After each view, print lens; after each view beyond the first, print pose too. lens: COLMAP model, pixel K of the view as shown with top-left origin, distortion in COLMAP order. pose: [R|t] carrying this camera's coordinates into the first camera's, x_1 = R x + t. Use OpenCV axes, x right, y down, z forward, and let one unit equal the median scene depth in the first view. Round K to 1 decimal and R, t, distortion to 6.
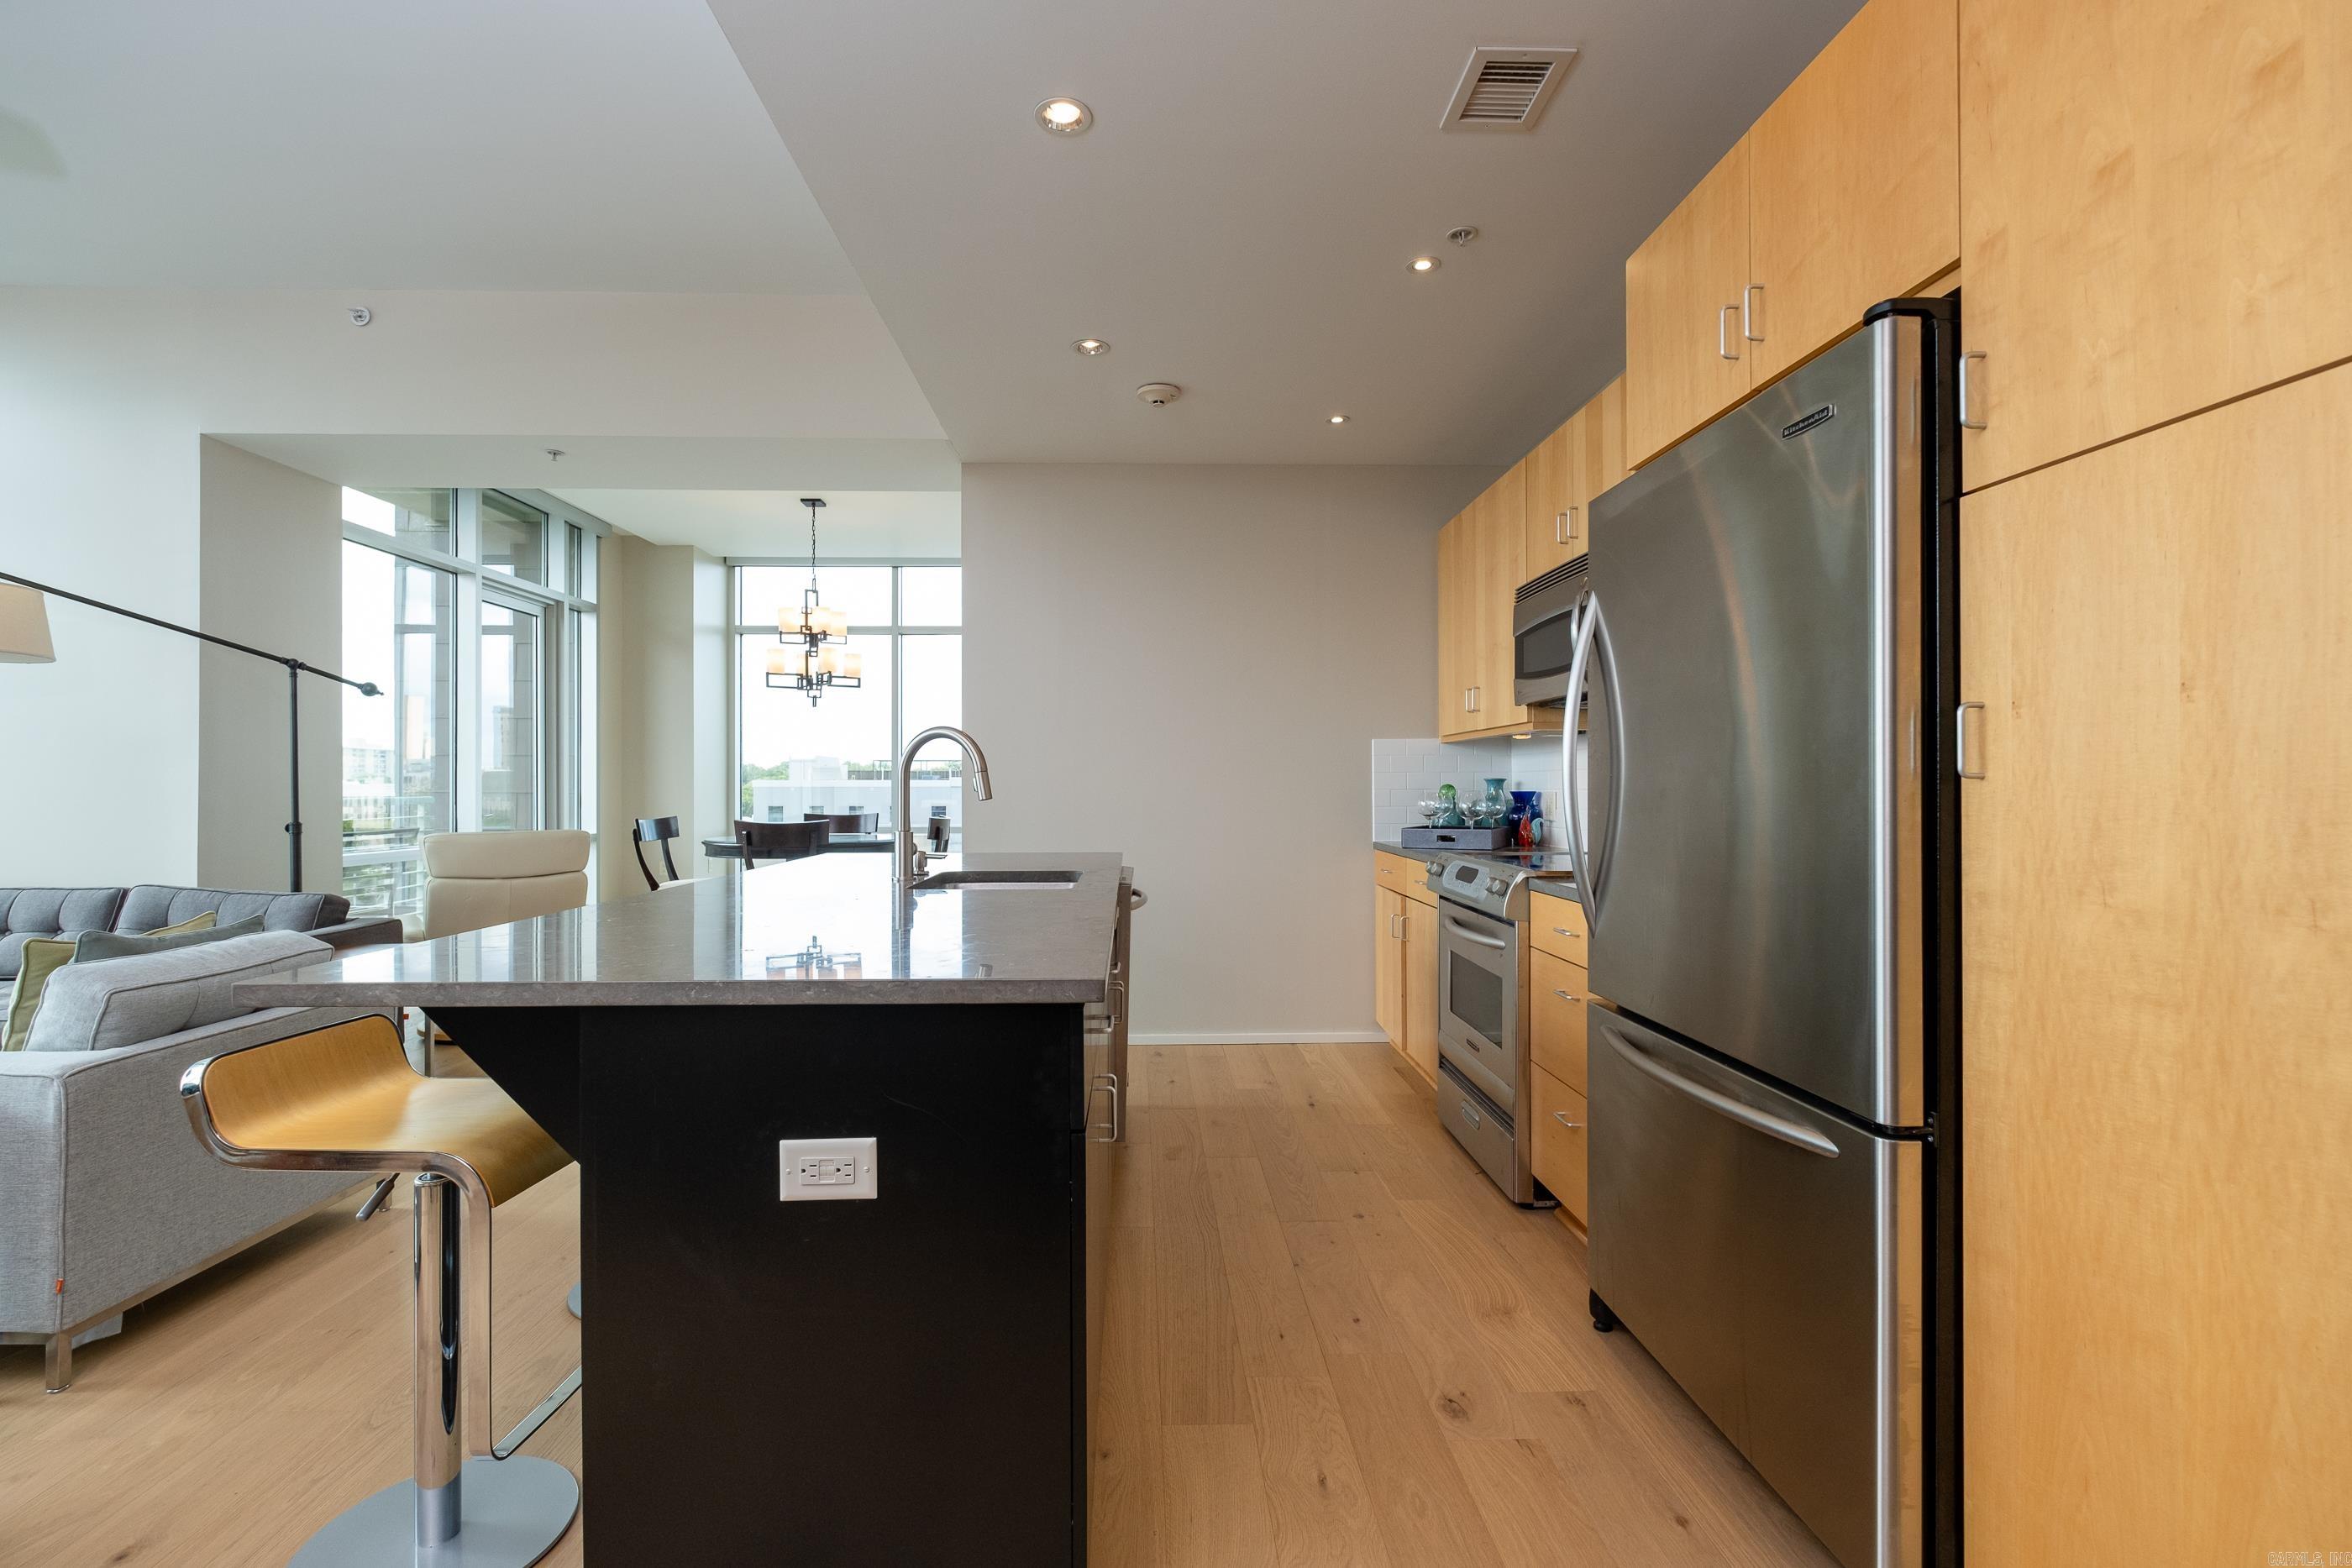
lens RADIAL K [[1045.3, 0, 1168.8], [0, 1045.3, 785.2], [0, 0, 1]] dist [0.003614, -0.003053]
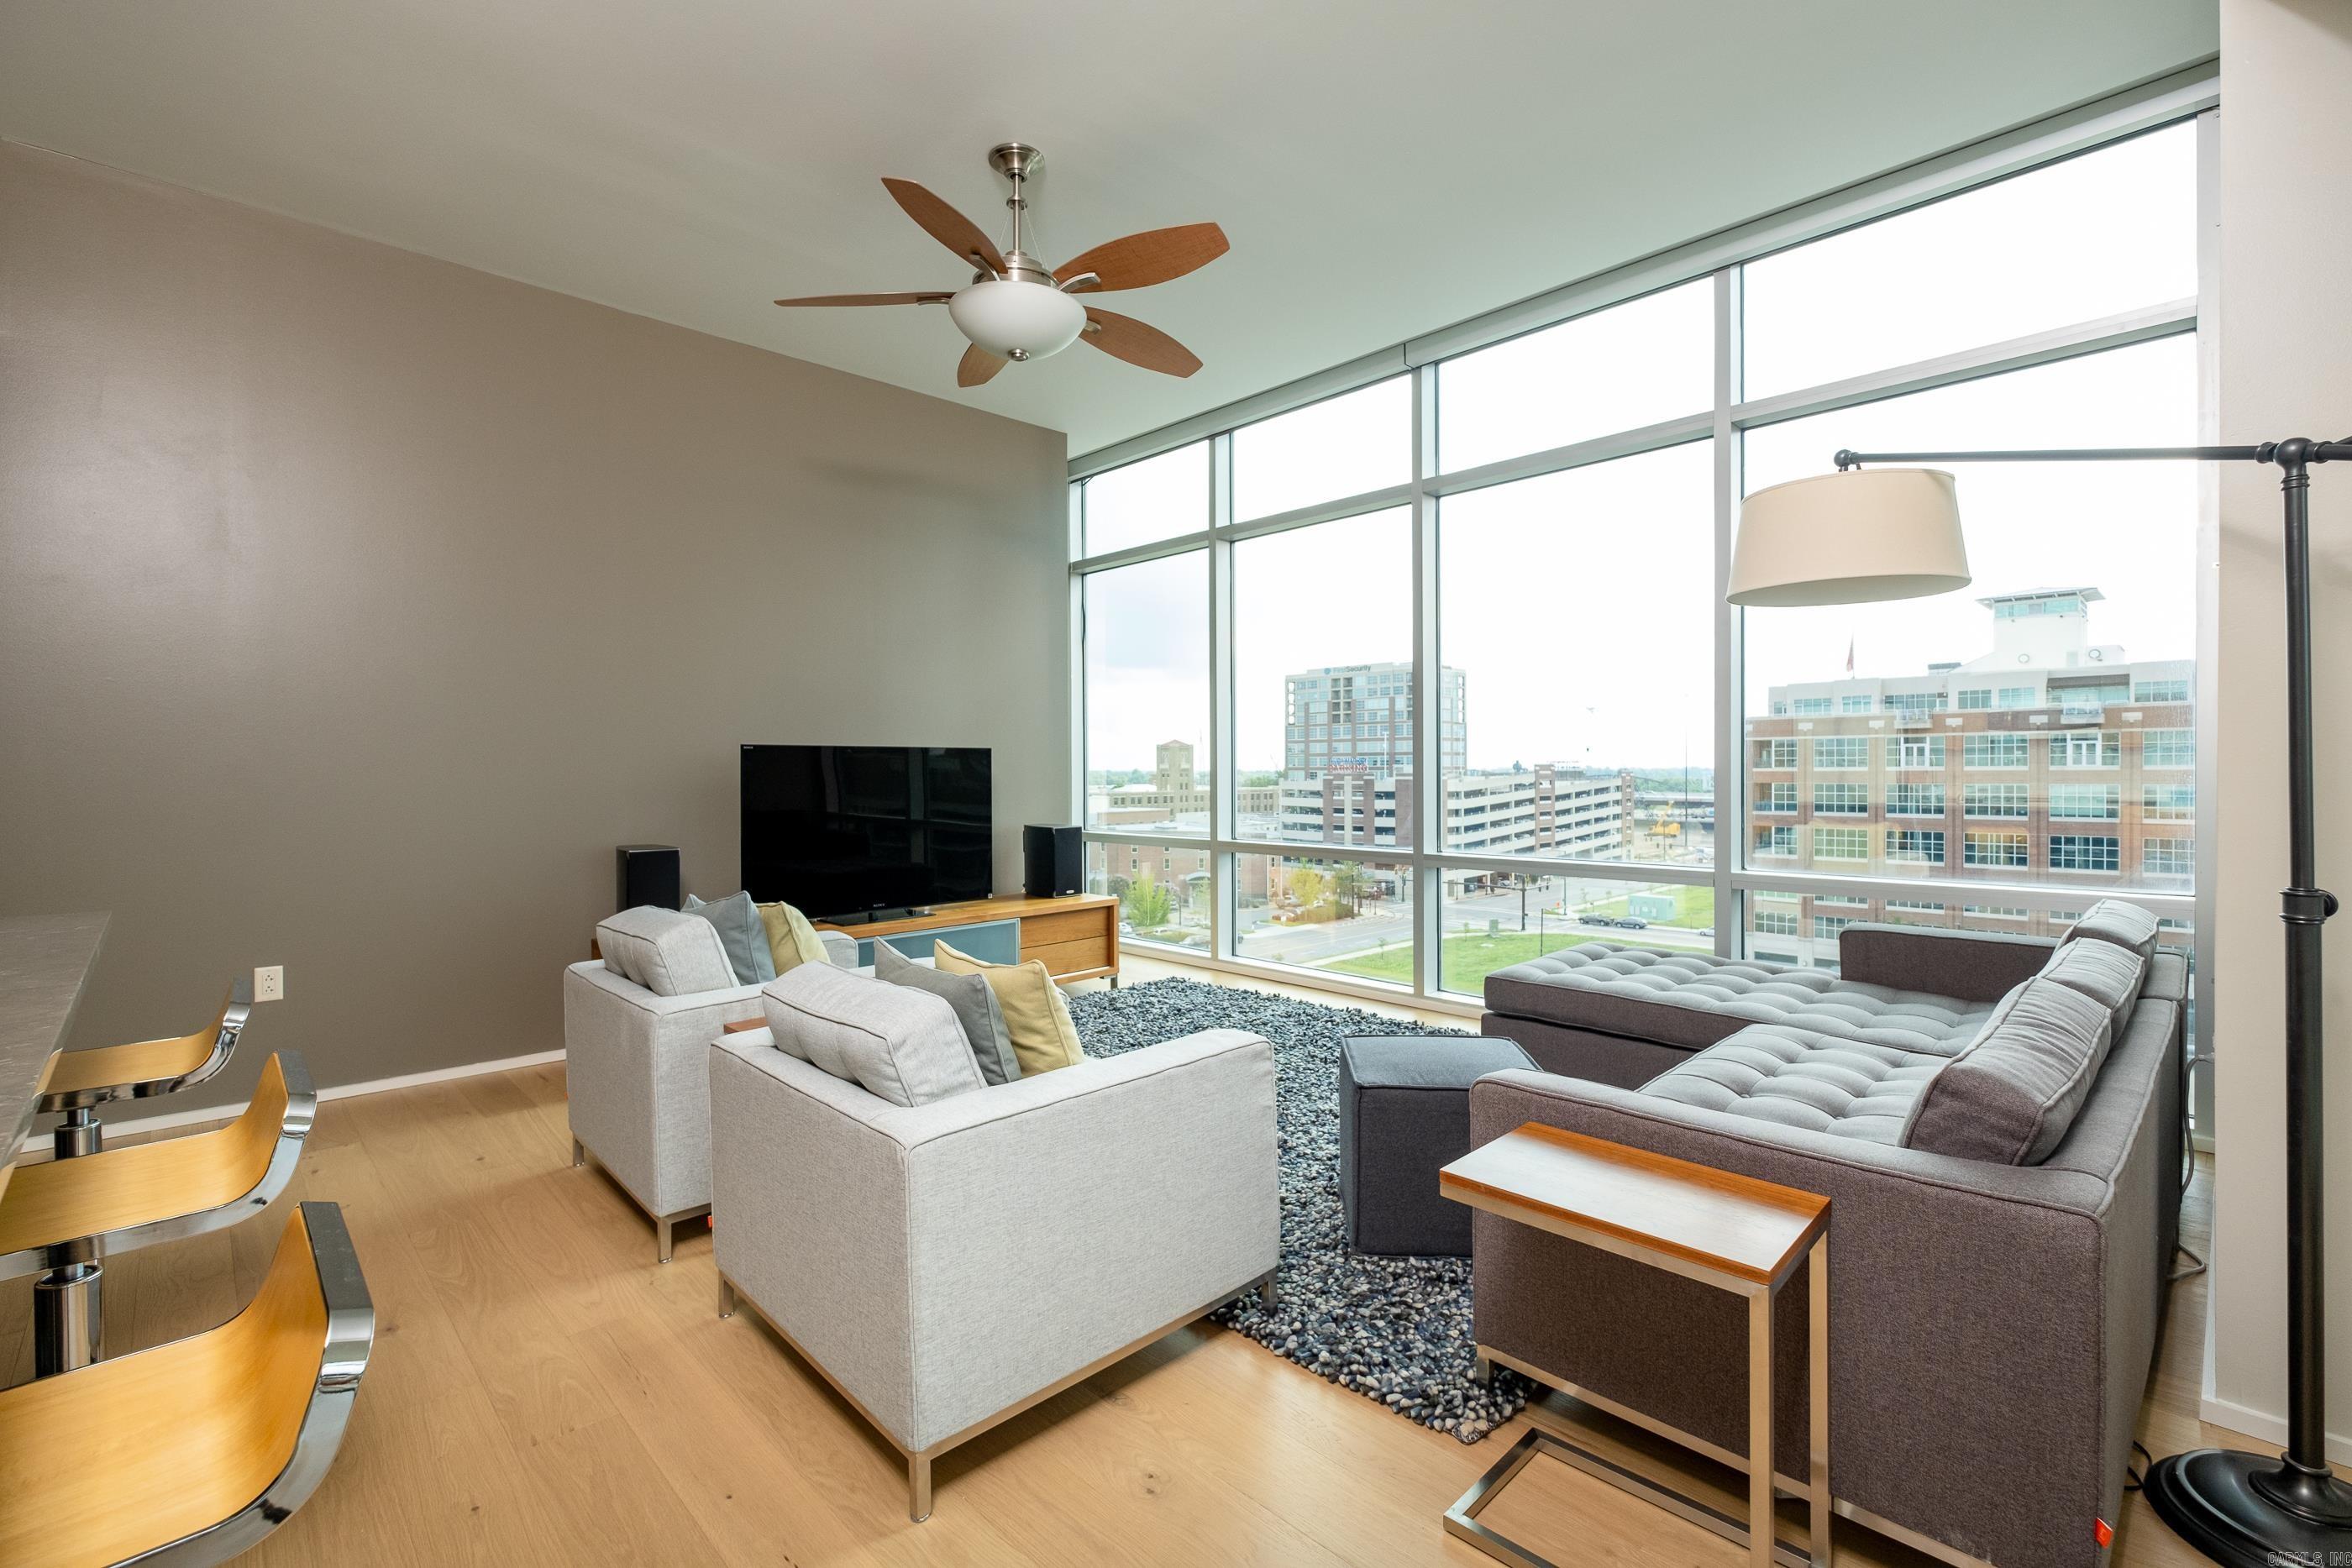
lens RADIAL K [[1045.3, 0, 1180.6], [0, 1045.3, 772.5], [0, 0, 1]] dist [0.003614, -0.003053]
pose [[-0.737855, 0.005487, -0.674936, -0.184546], [0.006500, 0.999978, 0.001024, -0.003631], [0.674927, -0.003631, -0.737875, 0.606636]]
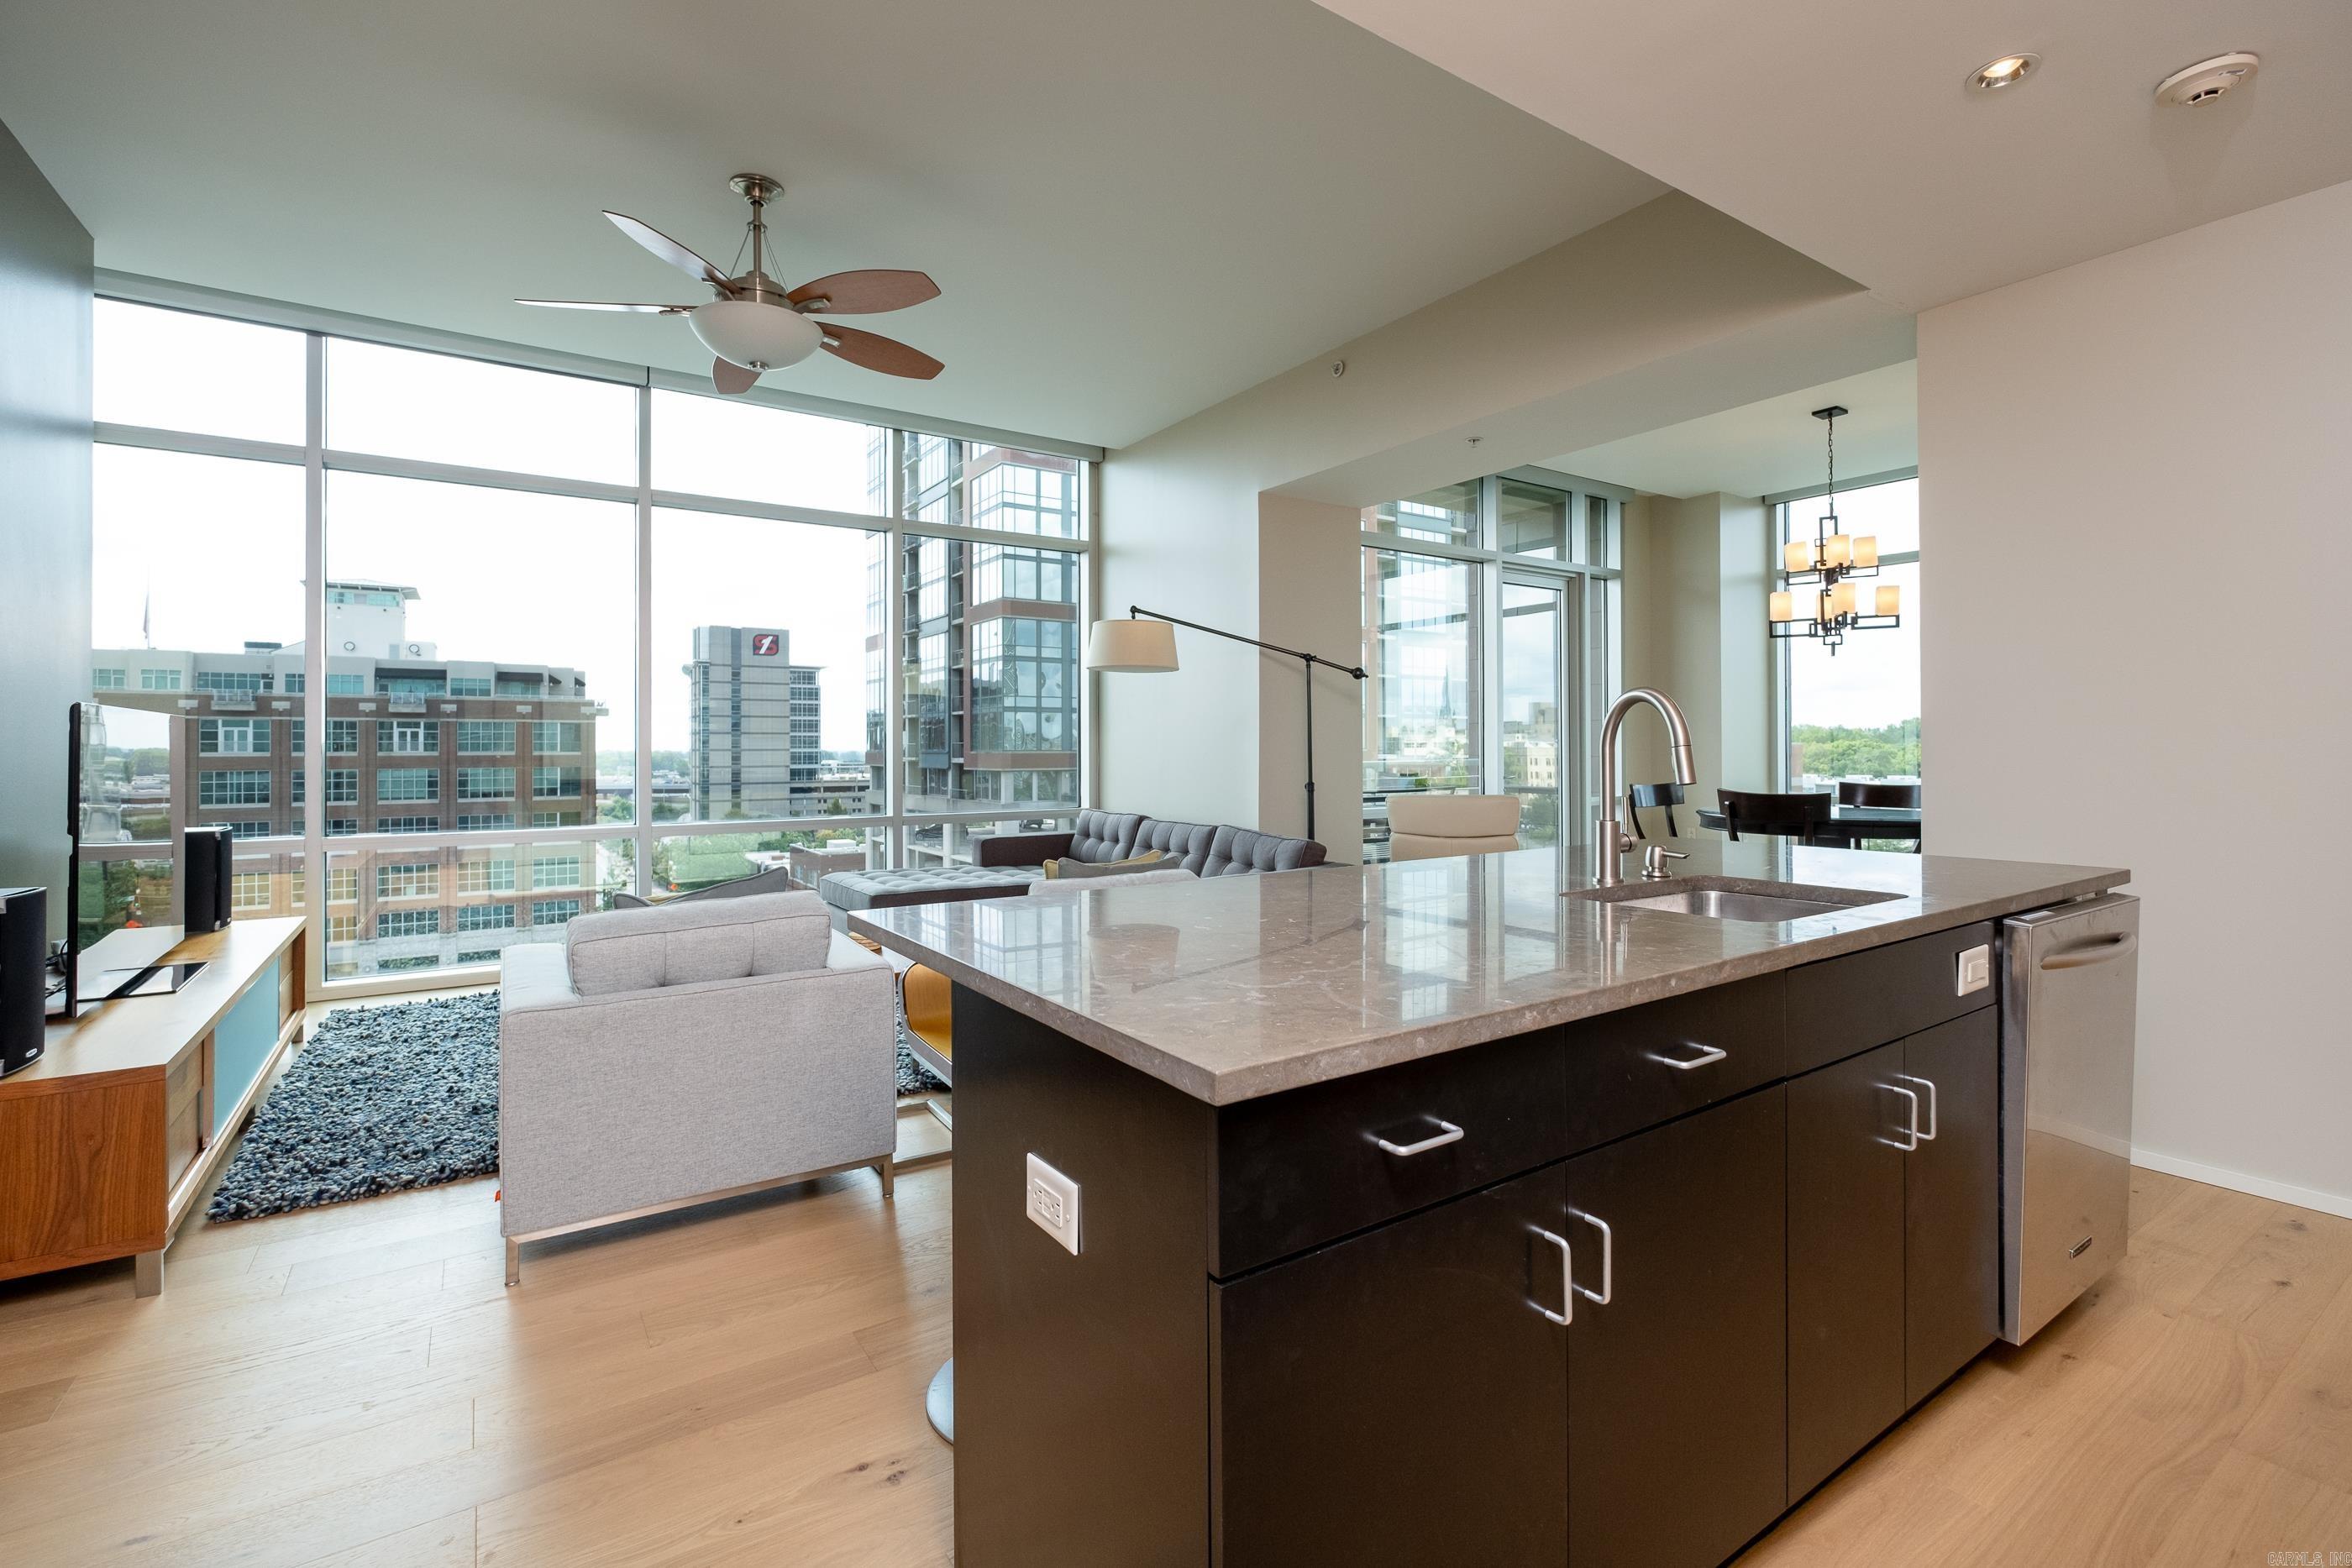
lens RADIAL K [[1045.3, 0, 1169.4], [0, 1045.3, 741.9], [0, 0, 1]] dist [0.003614, -0.003053]
pose [[0.531848, -0.006824, -0.846812, 0.091065], [0.005251, 0.999975, -0.004761, -0.005079], [0.846823, -0.001915, 0.531871, 0.109062]]
